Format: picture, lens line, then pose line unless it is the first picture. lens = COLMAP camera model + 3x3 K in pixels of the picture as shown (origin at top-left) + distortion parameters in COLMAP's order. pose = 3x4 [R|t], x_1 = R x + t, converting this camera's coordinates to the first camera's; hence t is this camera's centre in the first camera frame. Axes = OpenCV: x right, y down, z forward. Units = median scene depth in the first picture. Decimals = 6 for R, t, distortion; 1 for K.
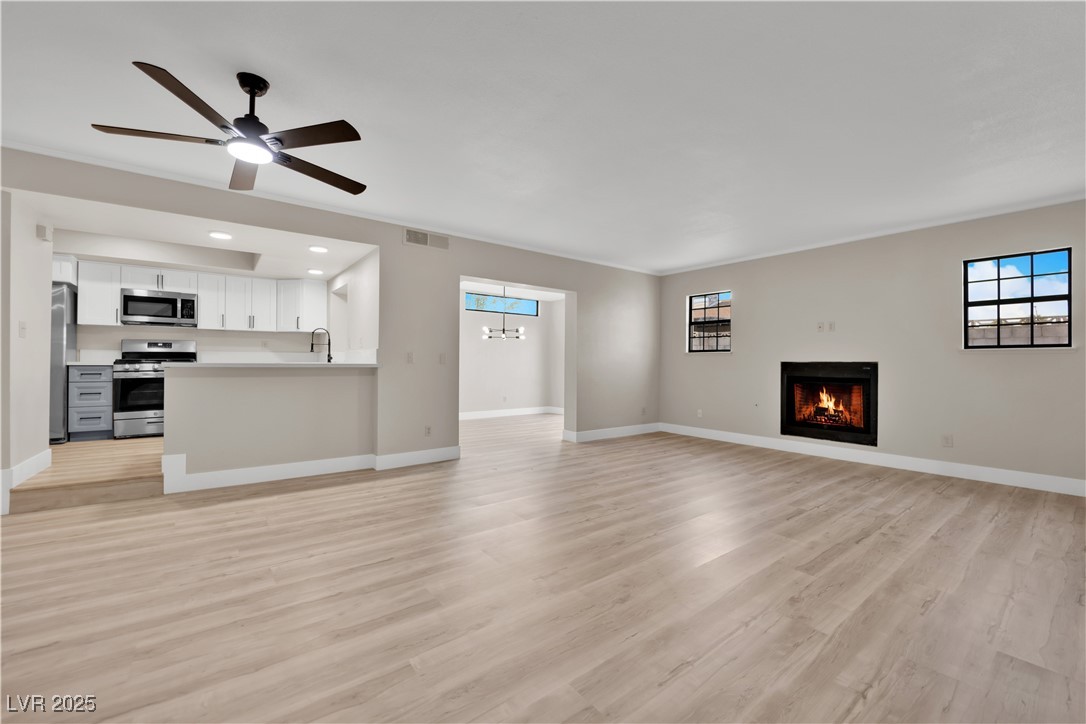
lens RADIAL K [[440.9, 0, 546.3], [0, 440.9, 361.0], [0, 0, 1]] dist [-0.011618, -0.000273]
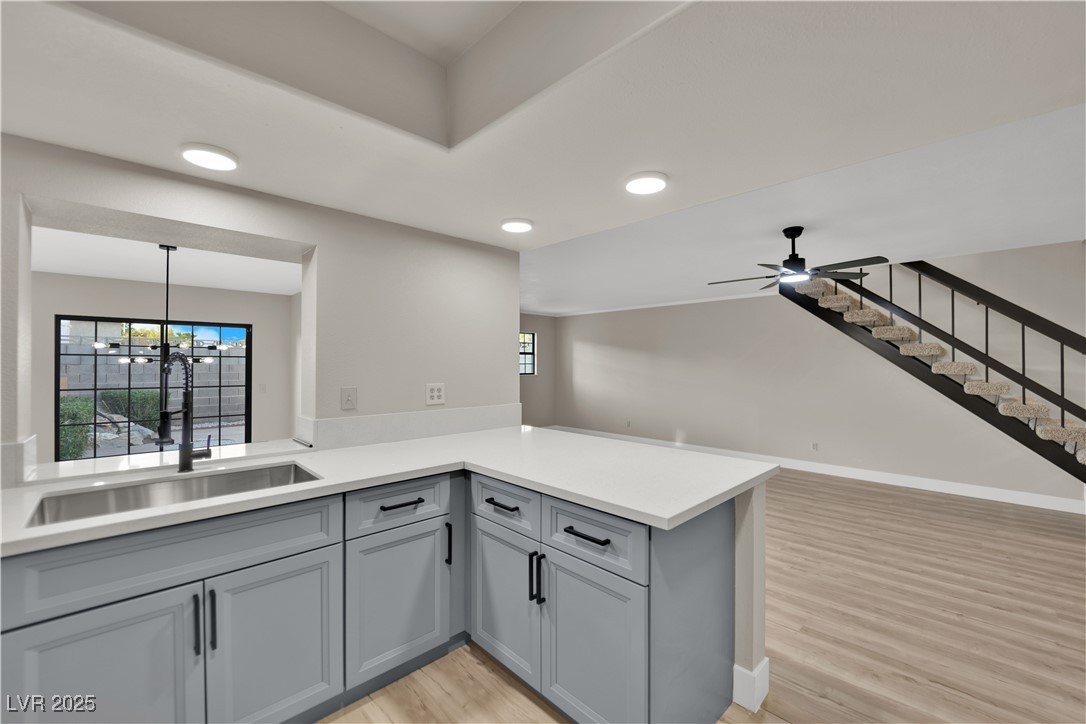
lens RADIAL K [[440.9, 0, 546.3], [0, 440.9, 361.0], [0, 0, 1]] dist [-0.011618, -0.000273]
pose [[-0.123725, -0.000531, 0.992316, -1.200702], [-0.001157, 0.999999, 0.000391, -0.105454], [-0.992316, -0.001100, -0.123726, 1.174778]]
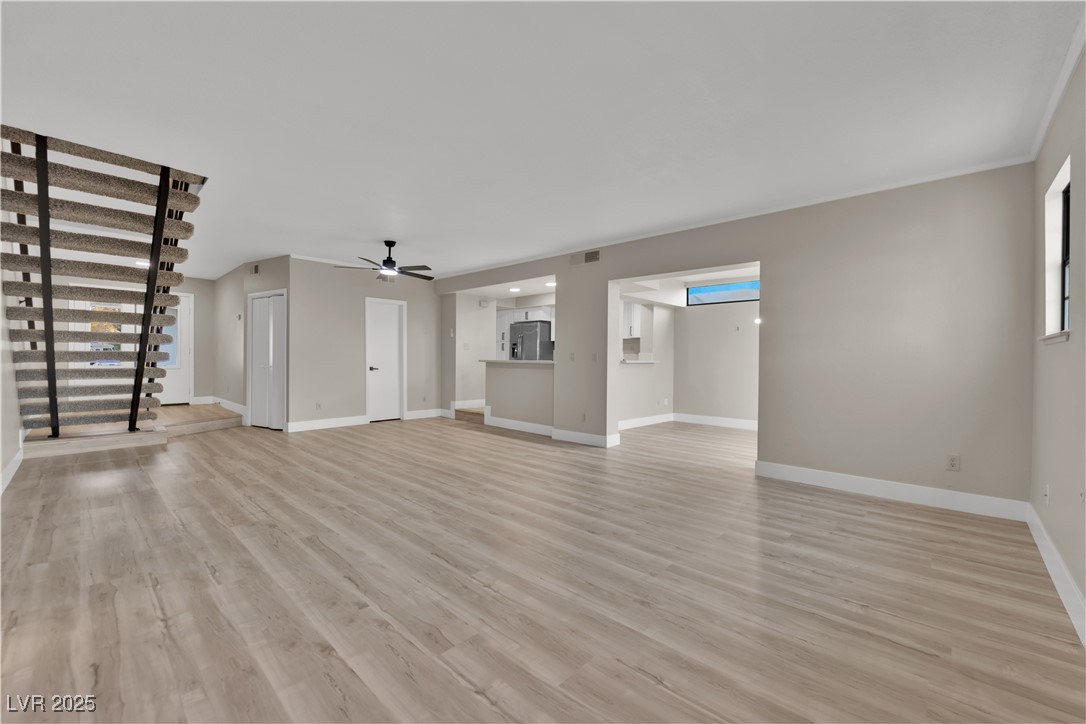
lens RADIAL K [[440.9, 0, 546.3], [0, 440.9, 361.0], [0, 0, 1]] dist [-0.011618, -0.000273]
pose [[0.163232, -0.000228, -0.986588, 1.080932], [-0.008217, 0.999965, -0.001591, 0.009806], [0.986553, 0.008366, 0.163225, 0.844968]]
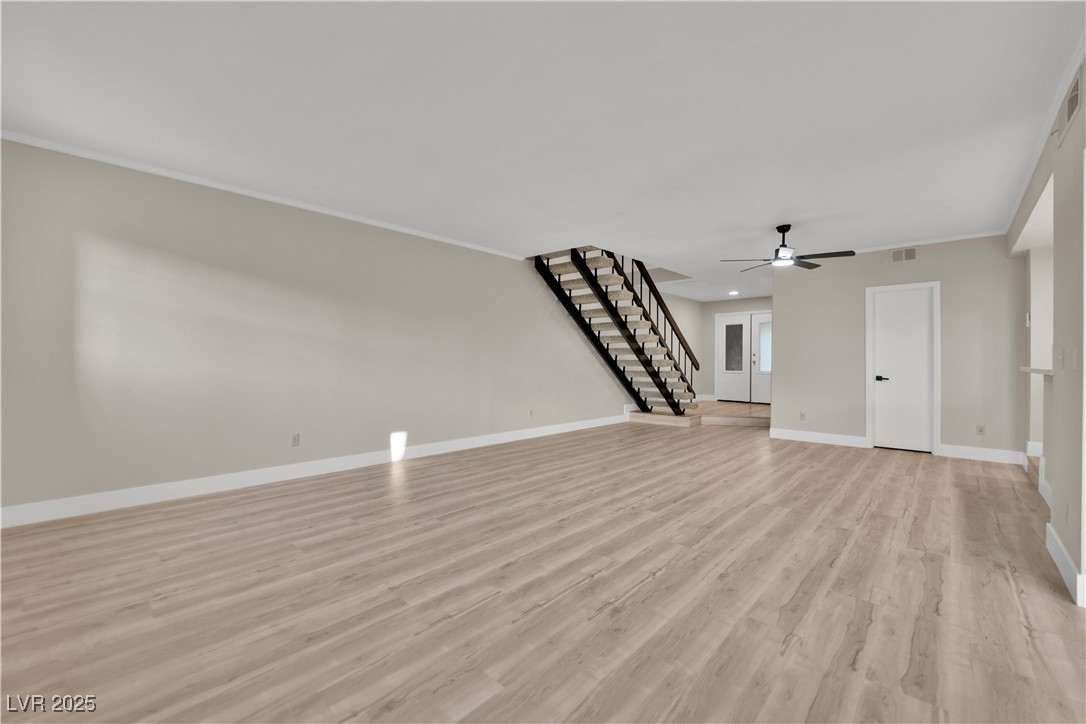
lens RADIAL K [[438.7, 0, 545.9], [0, 438.7, 360.0], [0, 0, 1]] dist [-0.011043, -0.000564]
pose [[-0.986108, -0.013277, -0.165574, 0.440737], [-0.013153, 0.999912, -0.001841, 0.002723], [0.165583, 0.000363, -0.986196, 1.644844]]
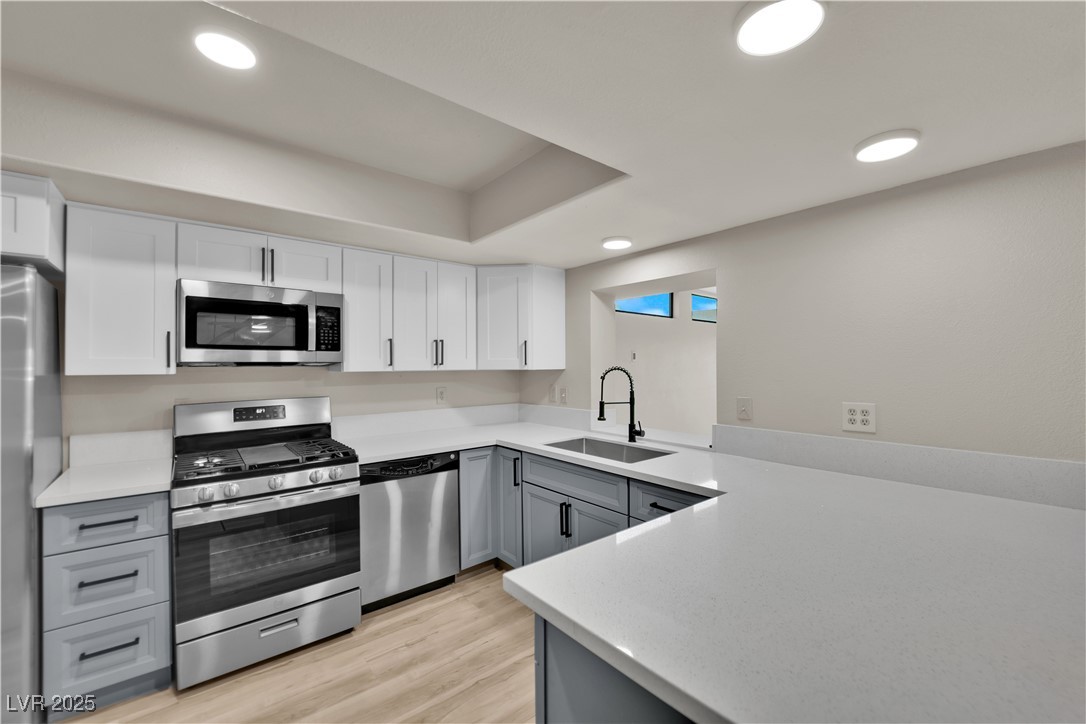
lens RADIAL K [[443.9, 0, 556.0], [0, 443.9, 363.2], [0, 0, 1]] dist [-0.011034, -0.000025]
pose [[0.999032, -0.008652, 0.043126, -0.878458], [0.008952, 0.999937, -0.006783, -0.114444], [-0.043065, 0.007162, 0.999047, 0.791658]]
